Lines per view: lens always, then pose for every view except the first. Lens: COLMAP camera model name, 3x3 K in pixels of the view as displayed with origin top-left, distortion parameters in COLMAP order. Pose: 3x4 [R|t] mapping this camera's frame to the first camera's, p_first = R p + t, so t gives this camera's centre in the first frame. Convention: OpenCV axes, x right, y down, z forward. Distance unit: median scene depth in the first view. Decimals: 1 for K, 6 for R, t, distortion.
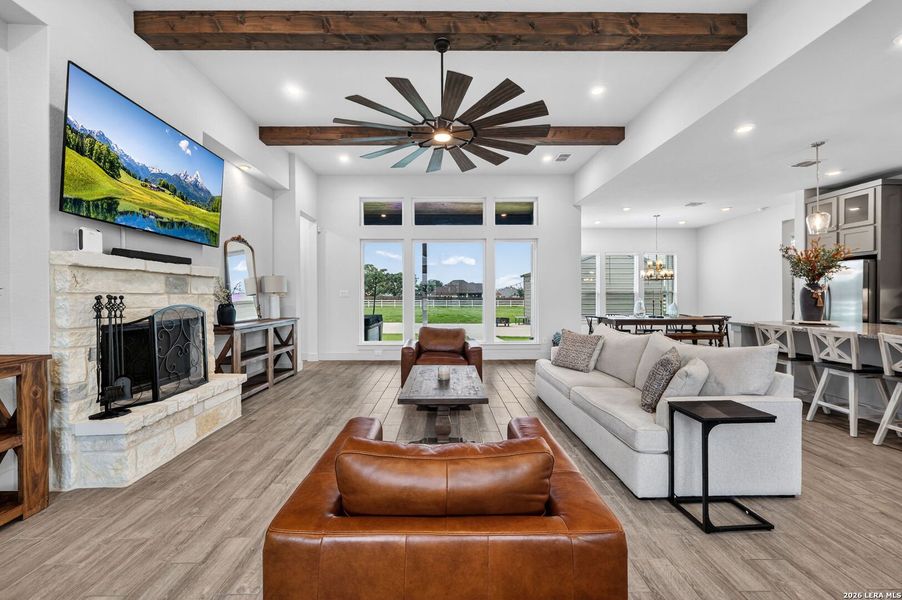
lens RADIAL K [[363.9, 0, 472.4], [0, 363.9, 298.6], [0, 0, 1]] dist [0.000148, 0.000348]
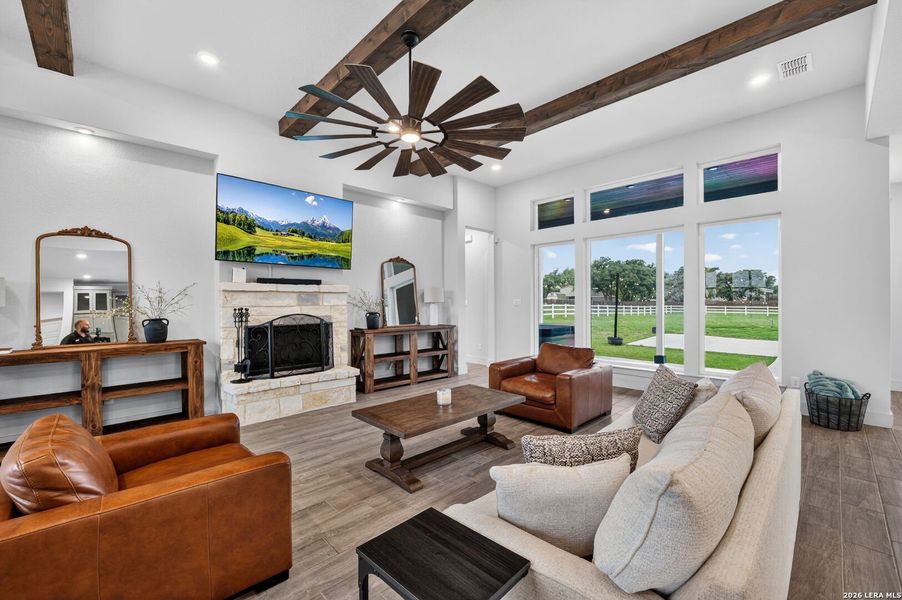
lens RADIAL K [[388.2, 0, 466.5], [0, 388.2, 304.2], [0, 0, 1]] dist [-0.004414, -0.000772]
pose [[0.680653, 0.004352, -0.732593, 0.785767], [-0.003351, 0.999990, 0.002828, -0.027298], [0.732598, 0.000530, 0.680661, 0.467255]]
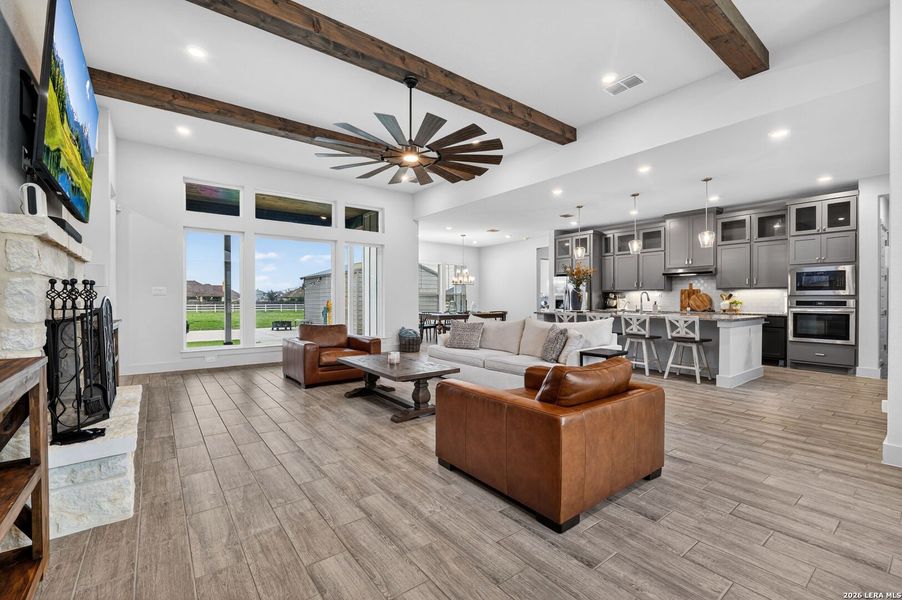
lens RADIAL K [[349.9, 0, 451.0], [0, 349.9, 300.0], [0, 0, 1]] dist [0.000203, 0.000053]
pose [[0.830446, 0.004019, 0.557085, -0.628472], [-0.000037, 0.999974, -0.007159, 0.033010], [-0.557100, 0.005925, 0.830425, -0.030438]]
